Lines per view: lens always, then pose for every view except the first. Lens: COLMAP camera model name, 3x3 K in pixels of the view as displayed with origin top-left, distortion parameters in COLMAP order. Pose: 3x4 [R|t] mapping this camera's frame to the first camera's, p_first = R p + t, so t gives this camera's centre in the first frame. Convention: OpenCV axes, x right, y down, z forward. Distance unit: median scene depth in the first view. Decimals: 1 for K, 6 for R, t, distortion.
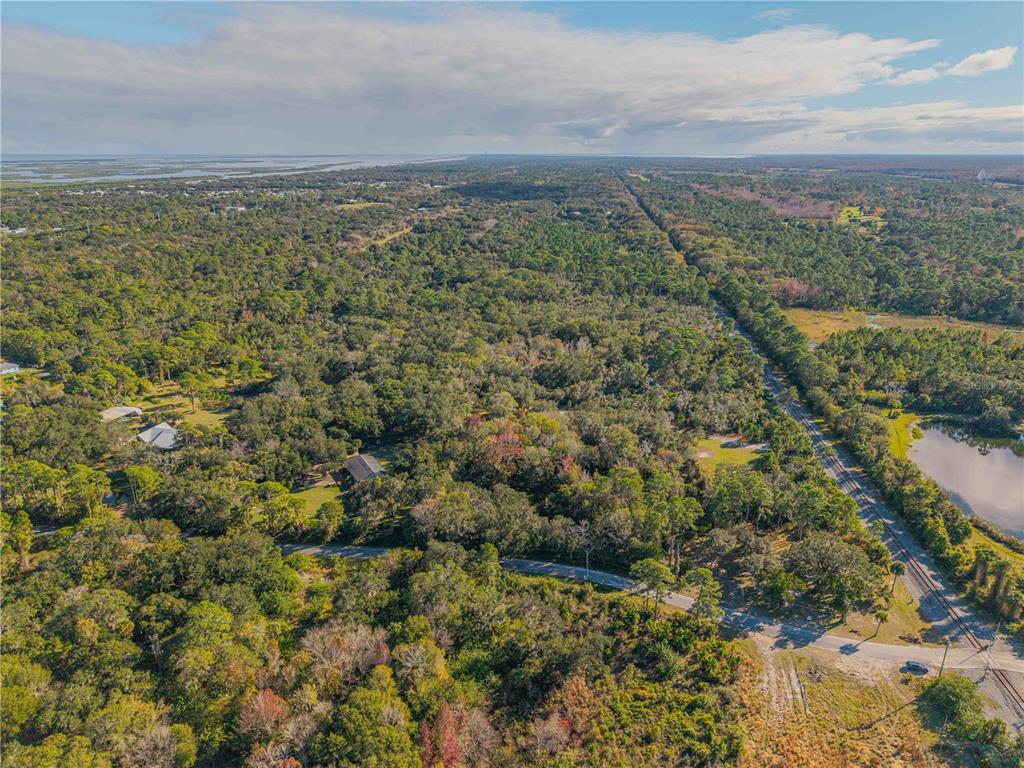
lens RADIAL K [[695.1, 0, 513.1], [0, 695.1, 365.9], [0, 0, 1]] dist [0.008870, -0.006683]
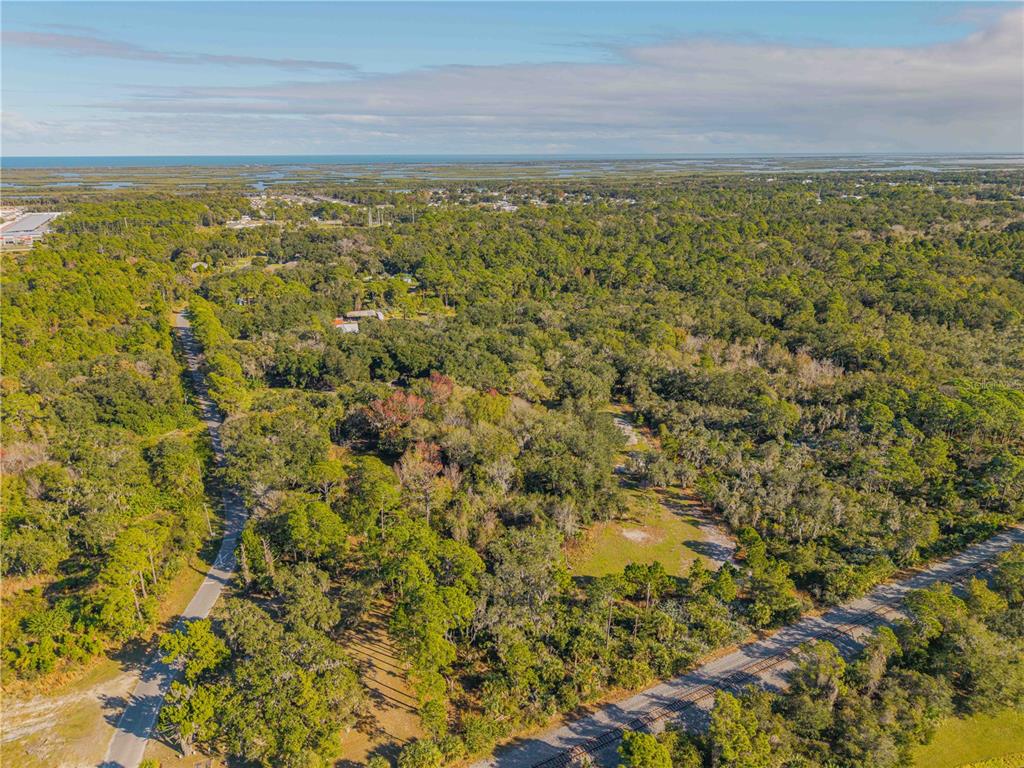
lens RADIAL K [[689.1, 0, 512.0], [0, 689.1, 384.0], [0, 0, 1]] dist [0.005442, 0.000411]
pose [[0.561078, 0.261634, -0.785328, 0.627472], [-0.241412, 0.959211, 0.147086, -0.061182], [0.791778, 0.107061, 0.601353, 0.508606]]
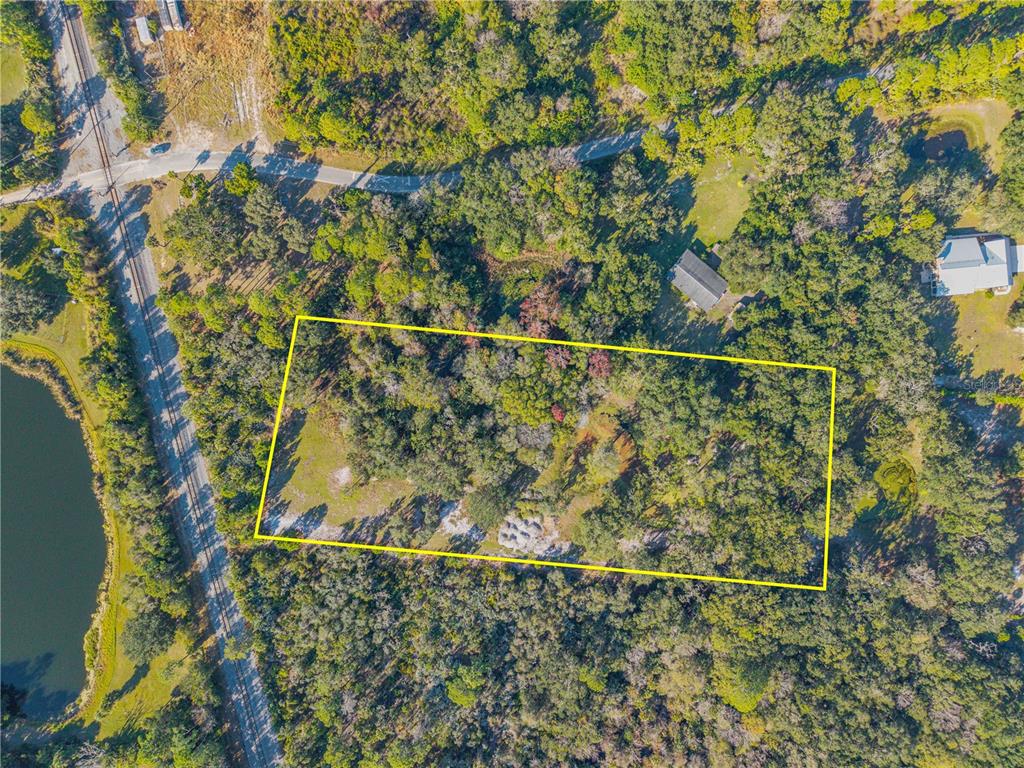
lens RADIAL K [[716.9, 0, 512.0], [0, 716.9, 384.0], [0, 0, 1]] dist [0.003869, -0.004389]
pose [[-0.934559, 0.355800, -0.002317, 0.047918], [-0.111016, -0.285402, 0.951956, -0.644944], [0.338045, 0.889917, 0.306225, 0.678577]]
